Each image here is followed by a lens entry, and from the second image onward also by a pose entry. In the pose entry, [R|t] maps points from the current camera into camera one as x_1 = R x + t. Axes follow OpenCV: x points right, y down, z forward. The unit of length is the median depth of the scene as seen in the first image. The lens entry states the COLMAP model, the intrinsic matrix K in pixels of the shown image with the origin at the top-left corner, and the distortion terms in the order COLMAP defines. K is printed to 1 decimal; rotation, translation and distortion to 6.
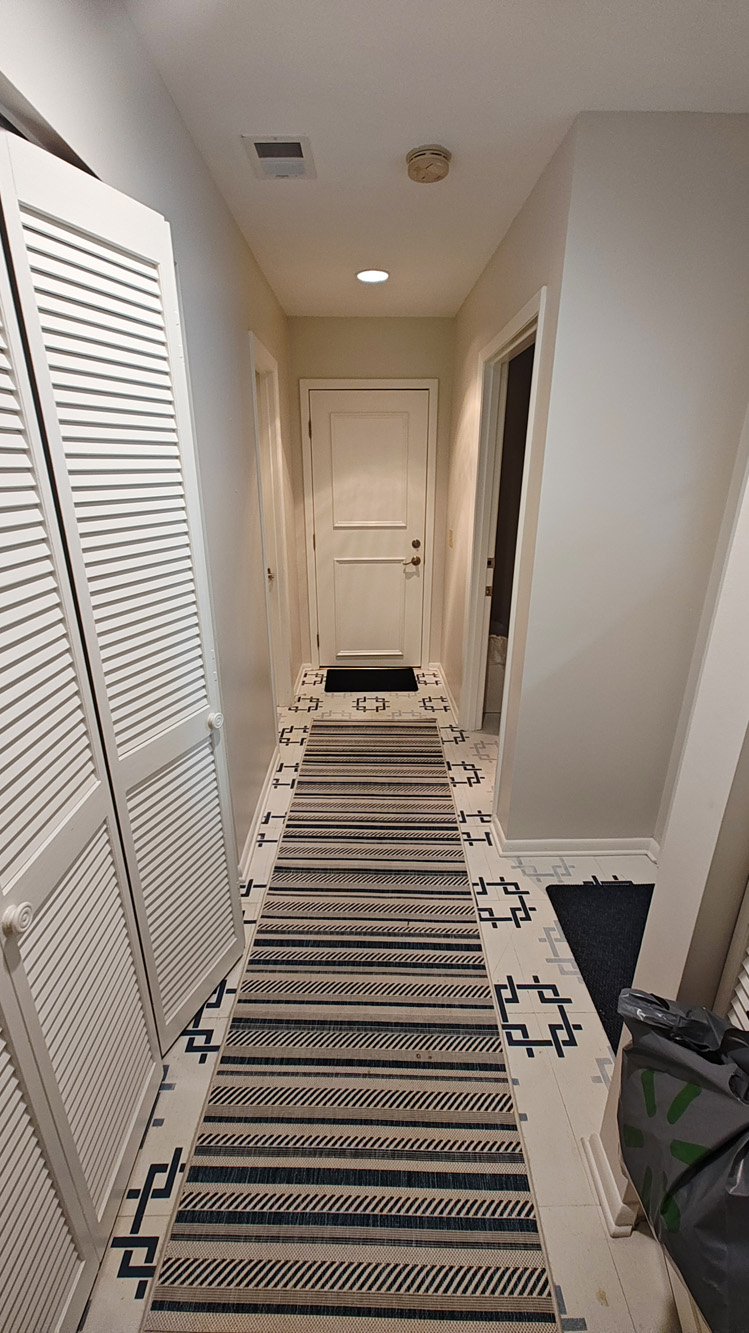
lens RADIAL K [[549.4, 0, 374.5], [0, 549.4, 666.5], [0, 0, 1]] dist [-0.016093, -0.000370]
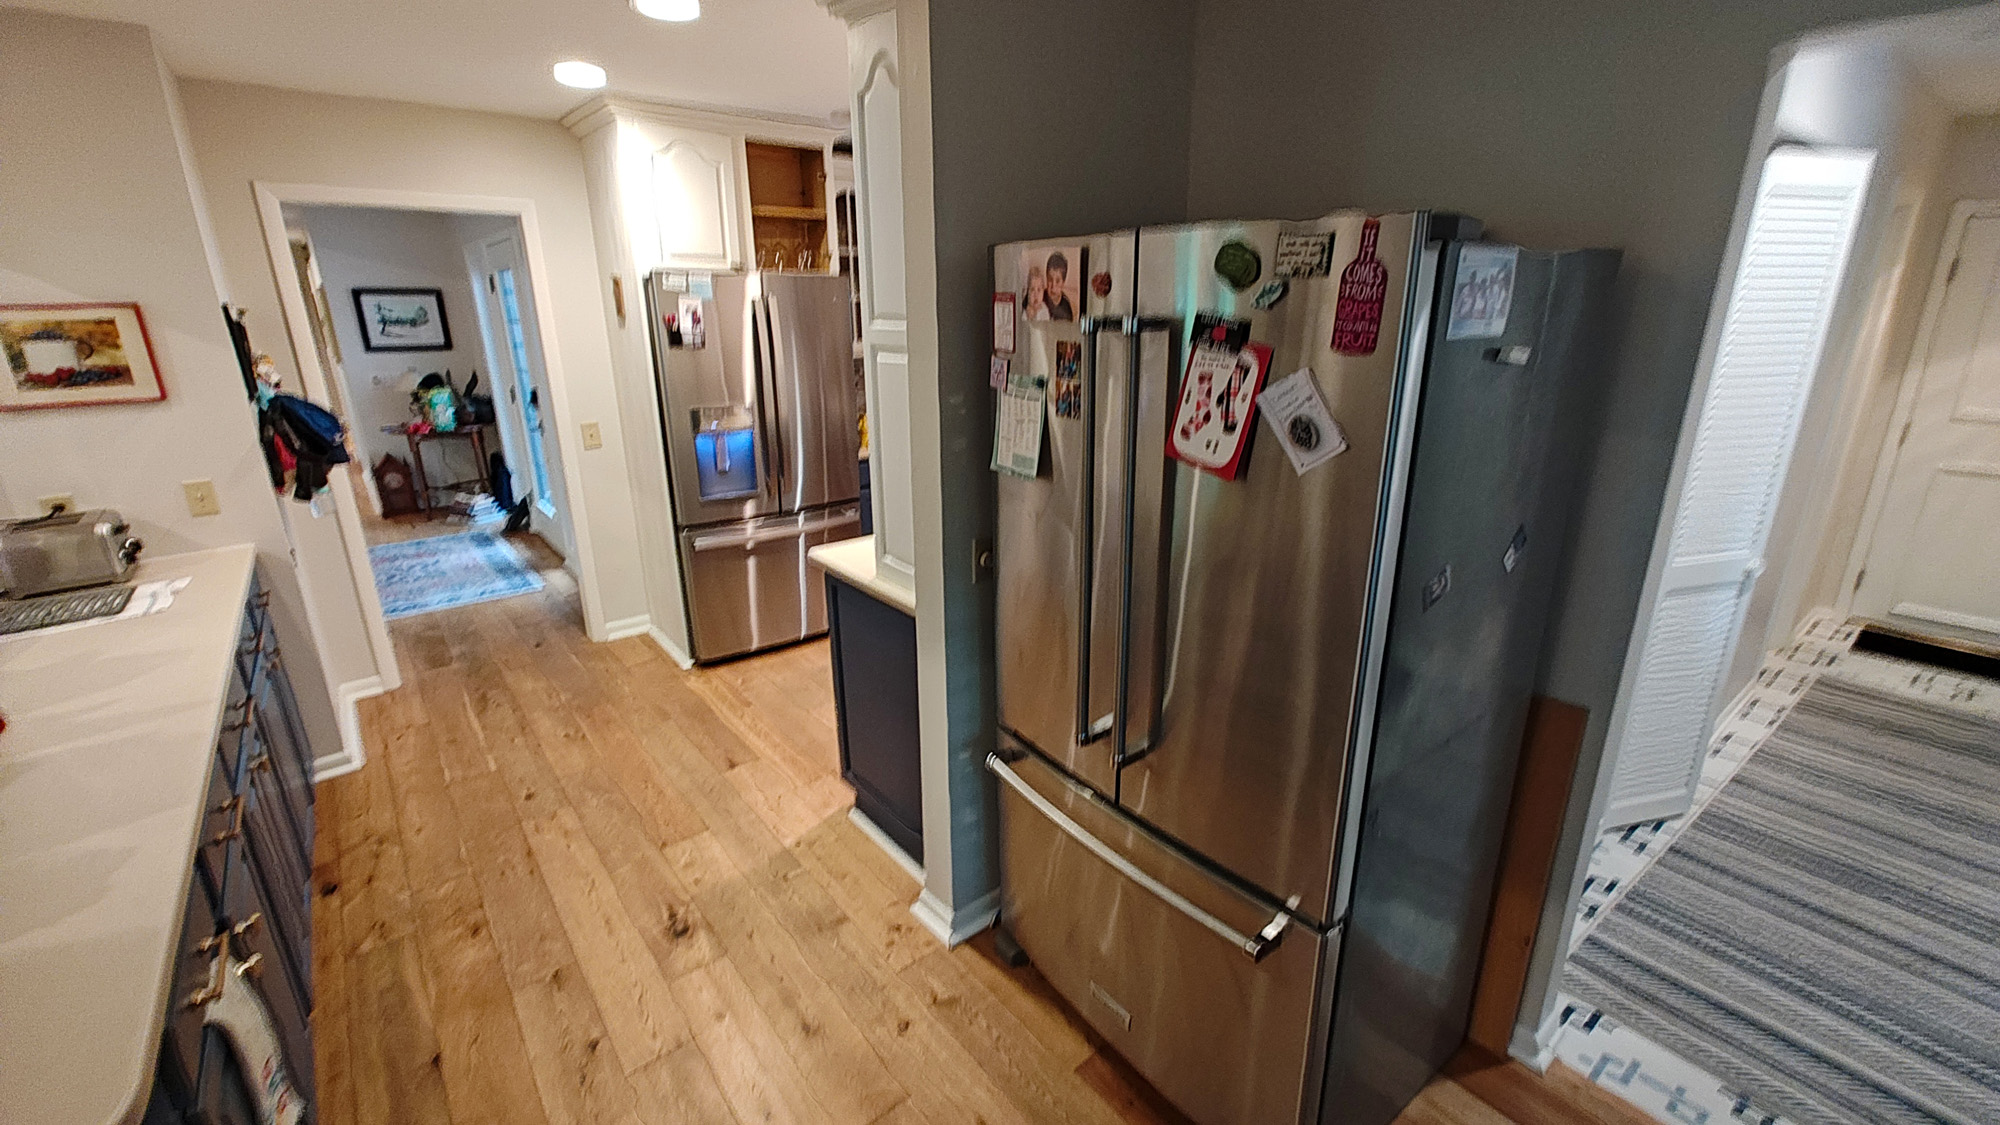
lens RADIAL K [[836.5, 0, 1008.3], [0, 836.5, 568.8], [0, 0, 1]] dist [-0.002205, -0.000664]
pose [[0.619414, 0.233265, -0.749609, 0.016729], [-0.263167, 0.961287, 0.081677, 0.157370], [0.739642, 0.146680, 0.656822, -0.530867]]
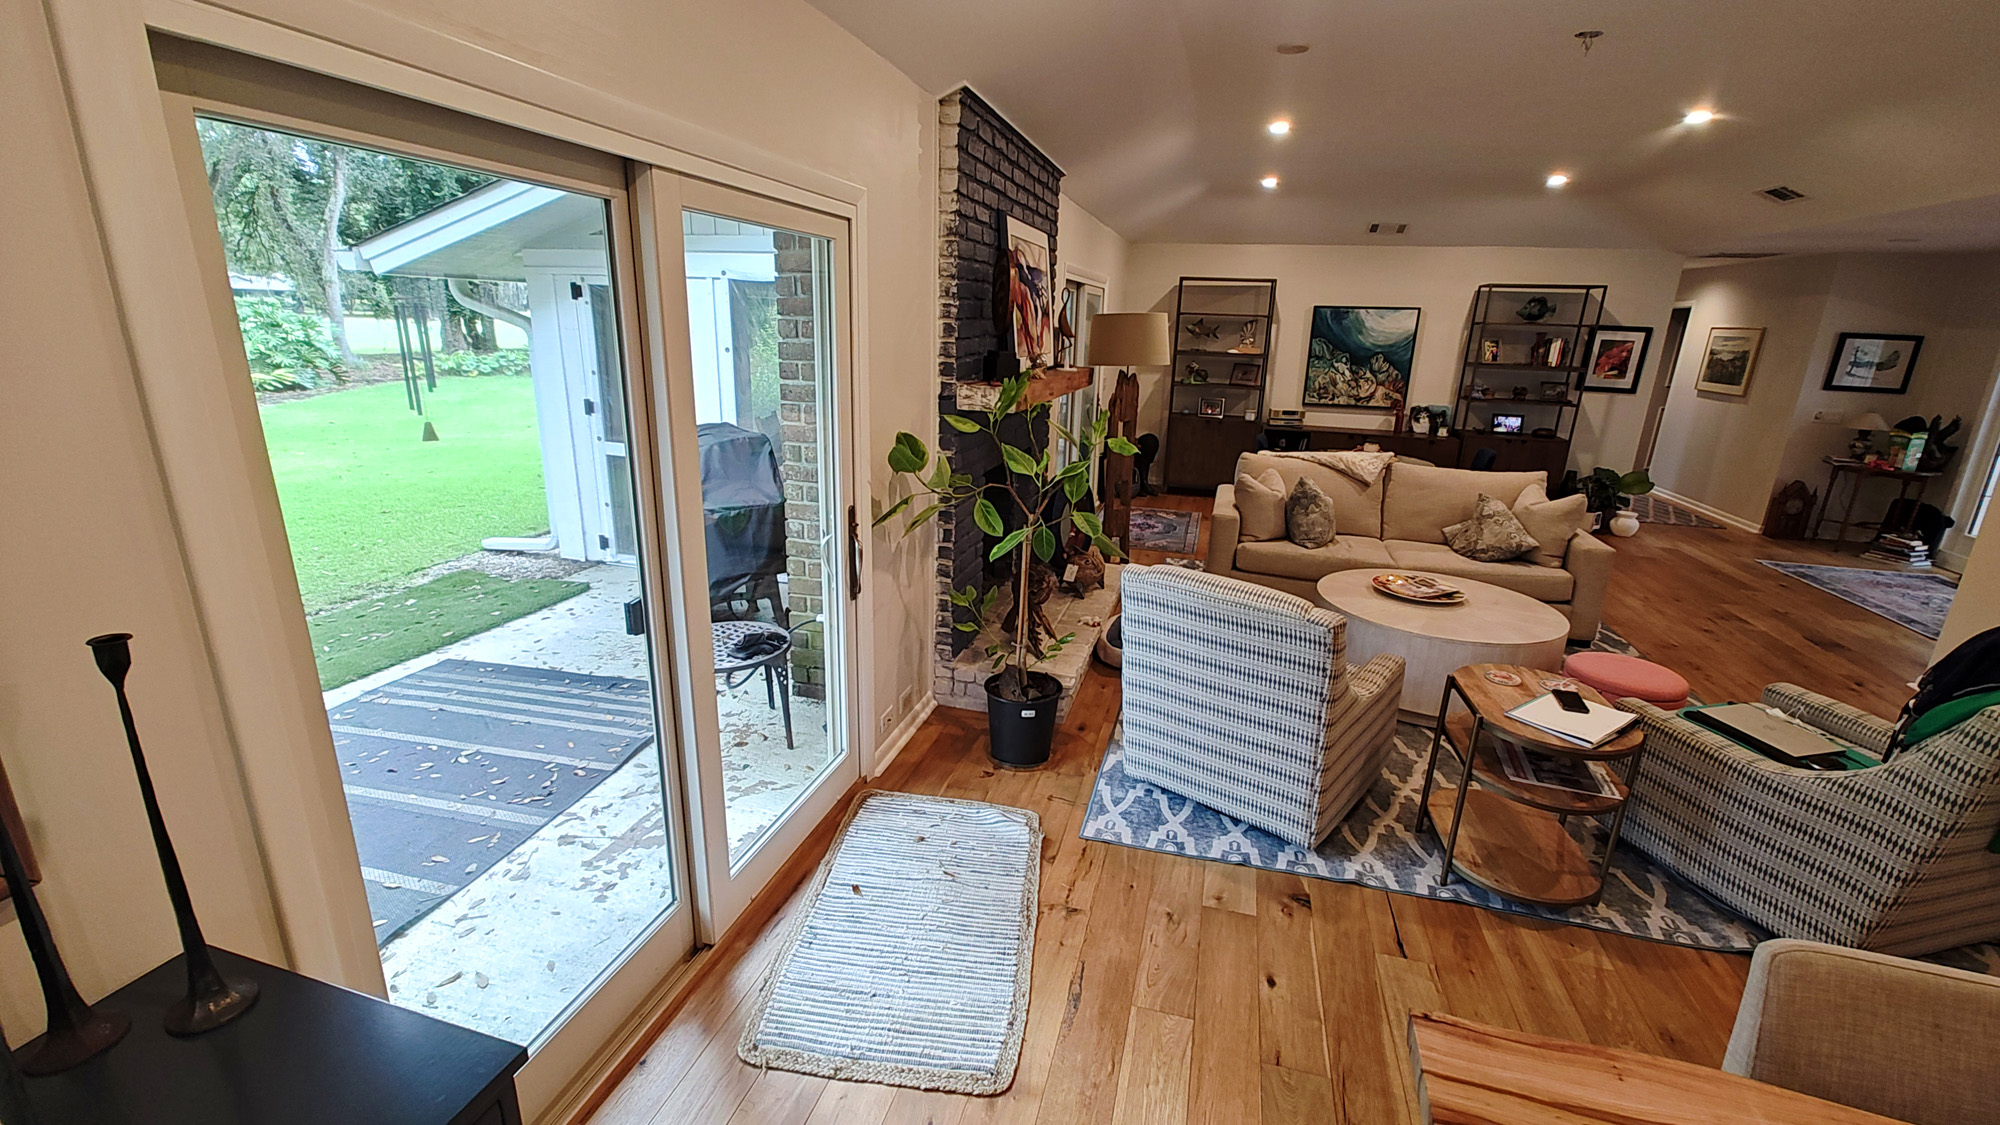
lens RADIAL K [[836.5, 0, 1008.3], [0, 836.5, 568.8], [0, 0, 1]] dist [-0.002205, -0.000664]
pose [[-0.265496, 0.266751, -0.926475, 0.071879], [-0.368248, 0.860045, 0.353152, 0.359490], [0.891014, 0.434933, -0.130108, -1.075220]]
